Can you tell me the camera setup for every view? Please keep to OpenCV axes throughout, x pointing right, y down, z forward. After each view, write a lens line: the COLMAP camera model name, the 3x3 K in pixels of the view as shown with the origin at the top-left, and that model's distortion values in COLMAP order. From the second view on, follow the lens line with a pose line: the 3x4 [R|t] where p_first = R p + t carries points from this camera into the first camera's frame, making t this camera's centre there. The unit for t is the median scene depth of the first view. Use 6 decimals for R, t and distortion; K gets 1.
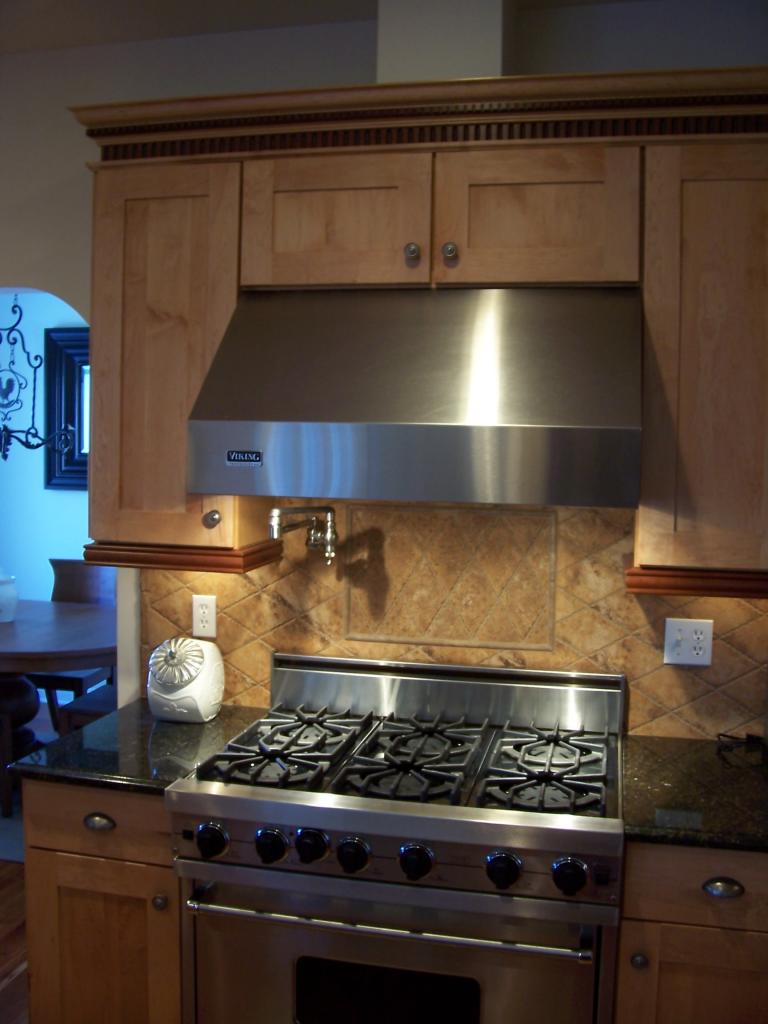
lens RADIAL K [[1007.0, 0, 384.0], [0, 1007.0, 512.0], [0, 0, 1]] dist [-0.191122, 0.212755]
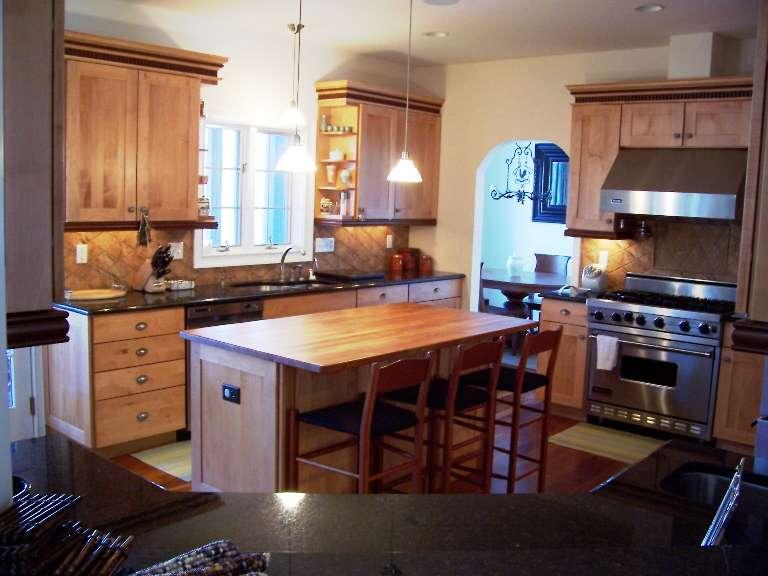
lens RADIAL K [[755.3, 0, 384.0], [0, 755.3, 288.0], [0, 0, 1]] dist [-0.191122, 0.212755]
pose [[0.885202, 0.068247, -0.460173, 0.278700], [-0.049970, 0.997407, 0.051799, 0.122863], [0.462514, -0.022858, 0.886317, -1.314851]]
